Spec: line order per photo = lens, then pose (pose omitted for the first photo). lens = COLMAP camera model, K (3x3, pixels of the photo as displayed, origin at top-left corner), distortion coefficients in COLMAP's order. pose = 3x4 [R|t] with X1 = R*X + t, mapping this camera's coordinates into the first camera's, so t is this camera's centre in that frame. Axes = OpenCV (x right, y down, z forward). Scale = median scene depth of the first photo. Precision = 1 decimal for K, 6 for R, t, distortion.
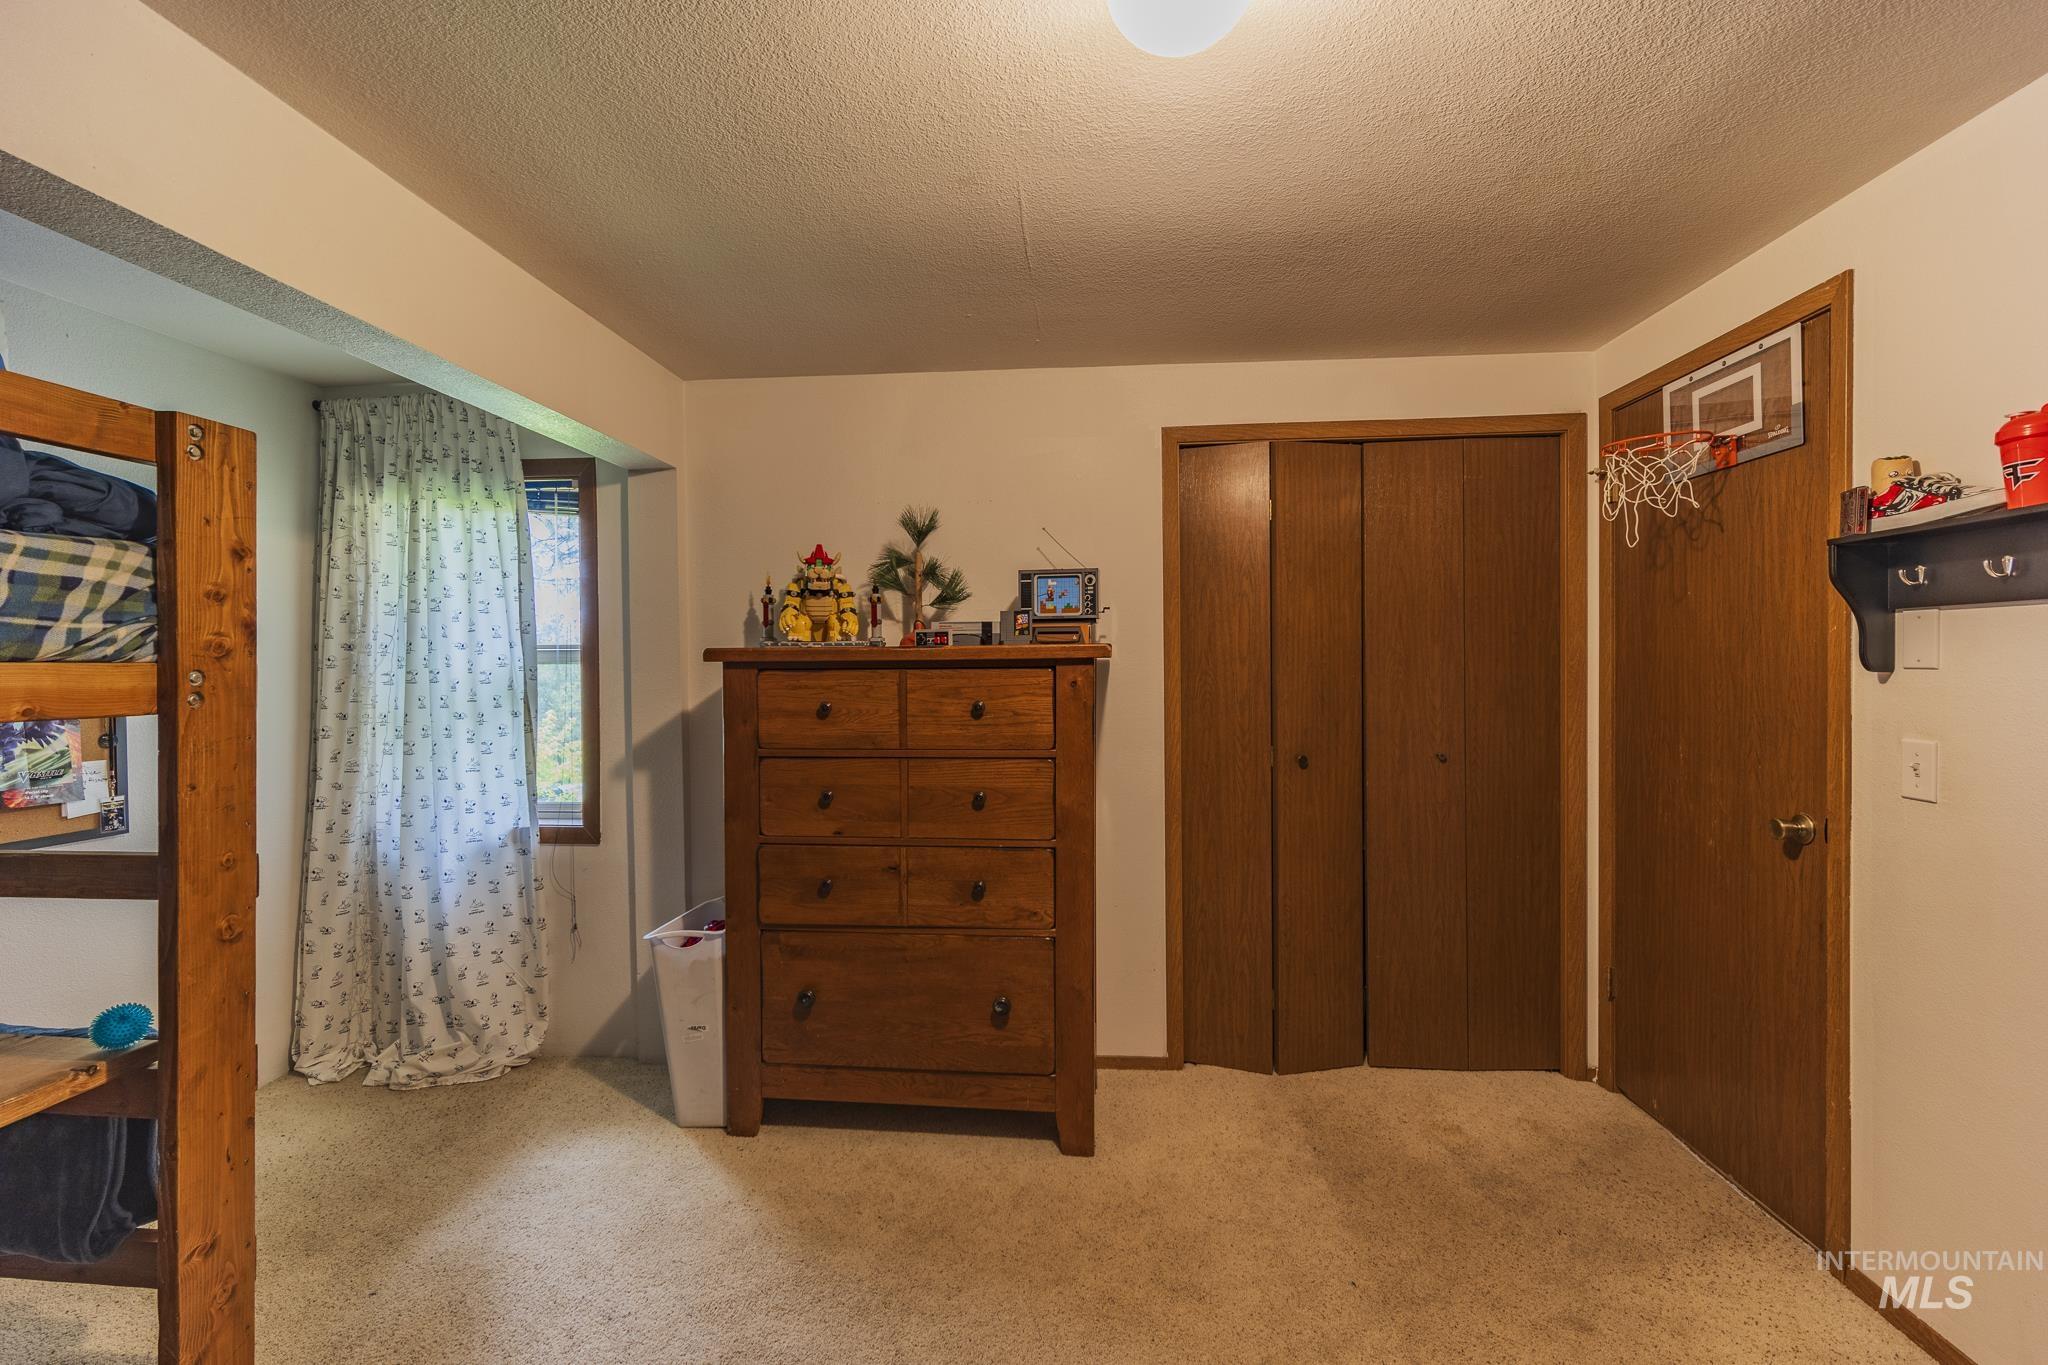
lens RADIAL K [[873.2, 0, 1017.3], [0, 873.2, 673.6], [0, 0, 1]] dist [0.004049, 0.000044]
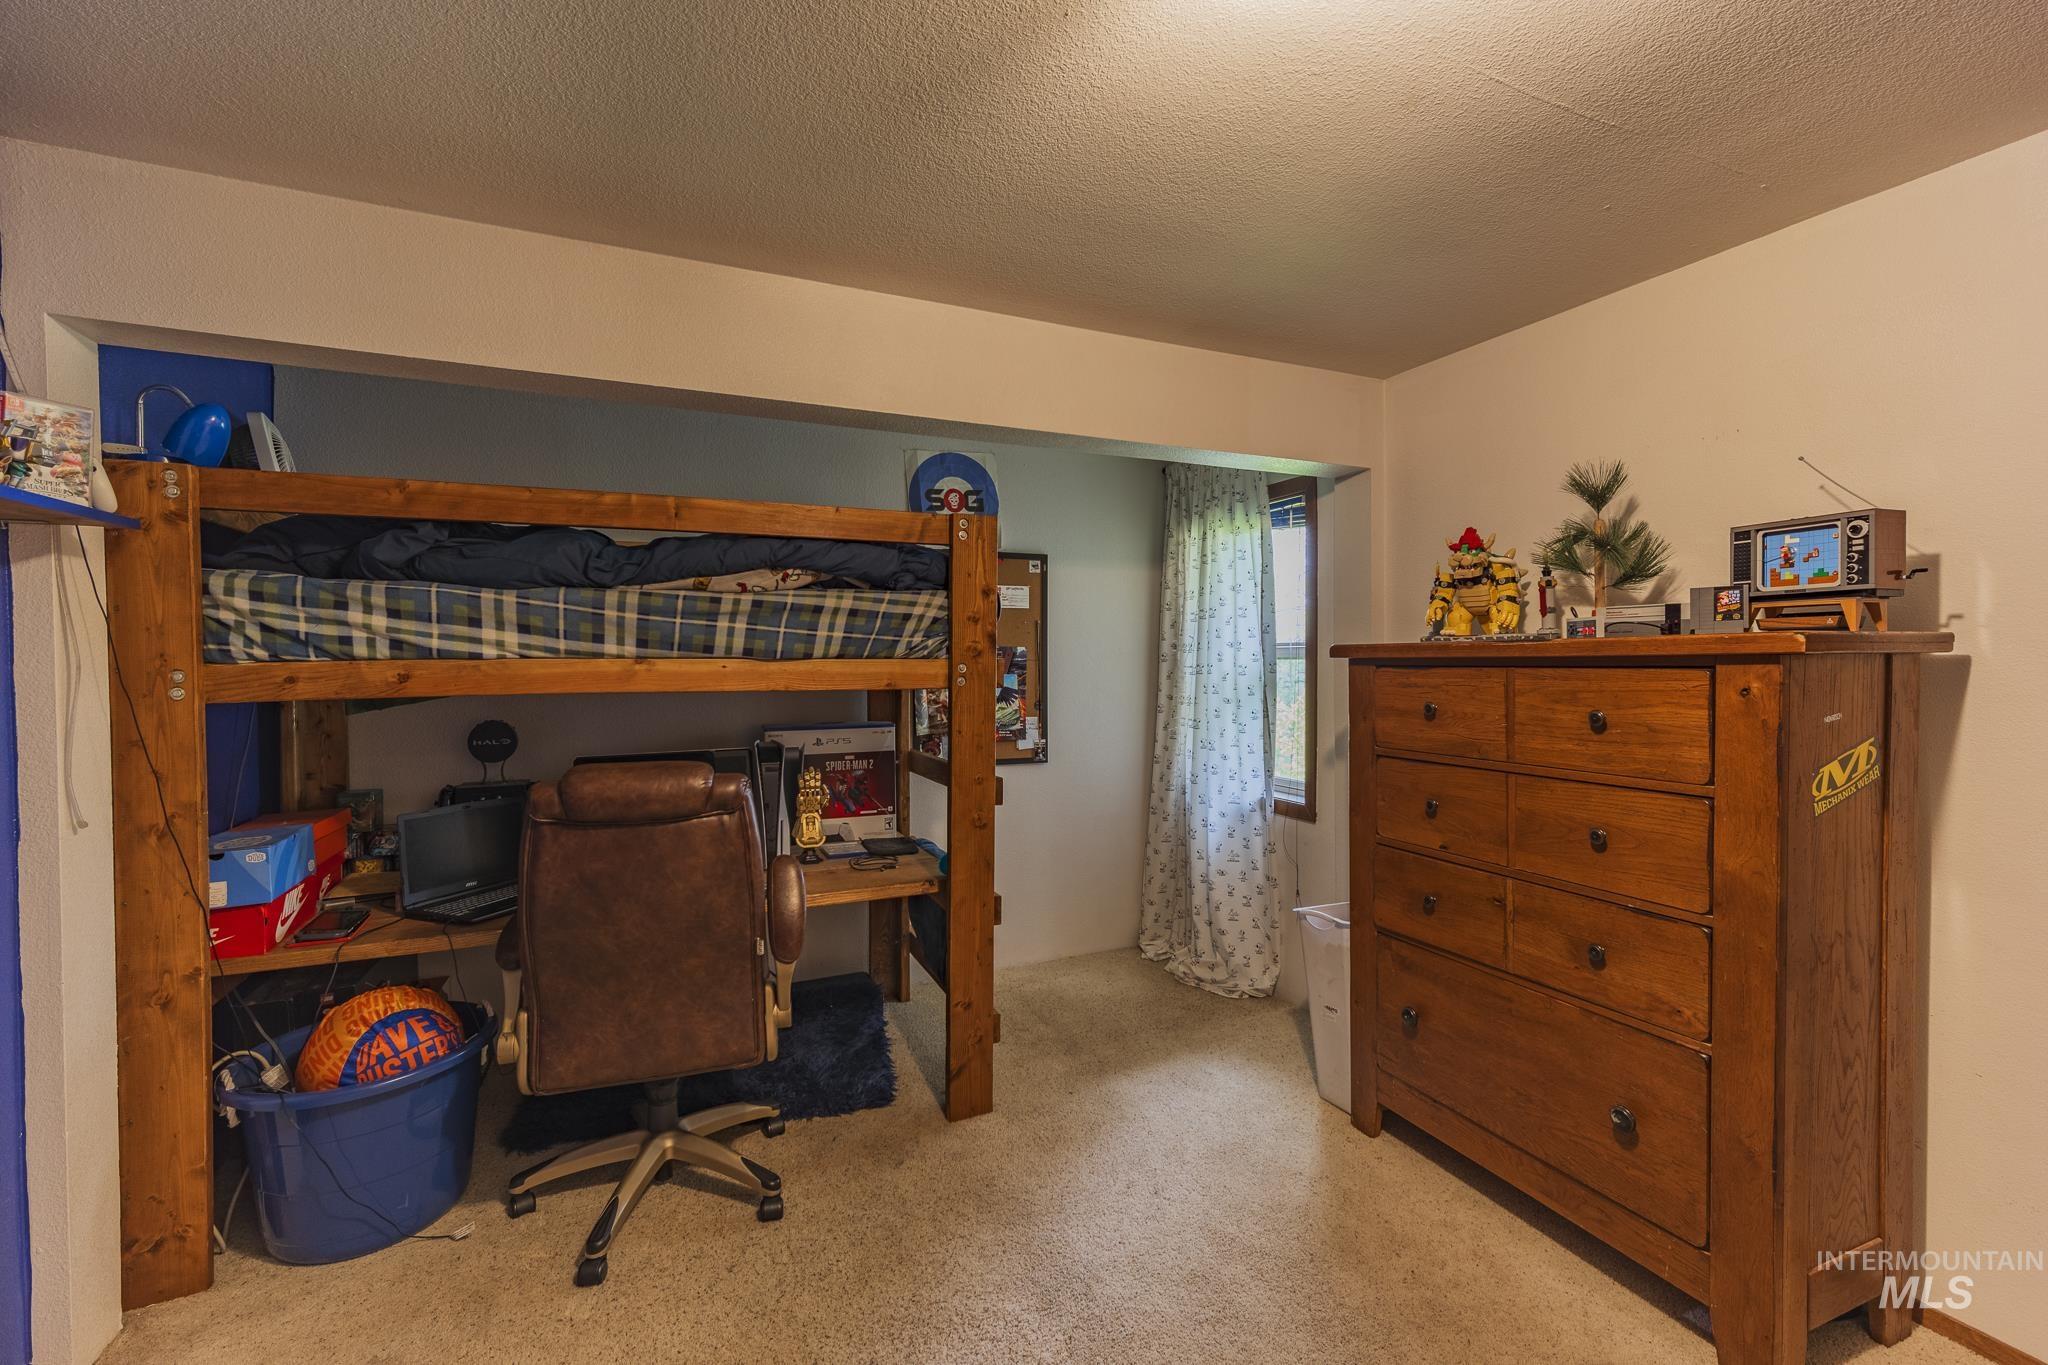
lens RADIAL K [[873.2, 0, 1024.2], [0, 873.2, 673.8], [0, 0, 1]] dist [0.004049, 0.000044]
pose [[0.479884, 0.017953, -0.877148, 0.348505], [-0.010313, 0.999837, 0.014822, -0.005838], [0.877271, 0.001933, 0.479991, 0.168410]]
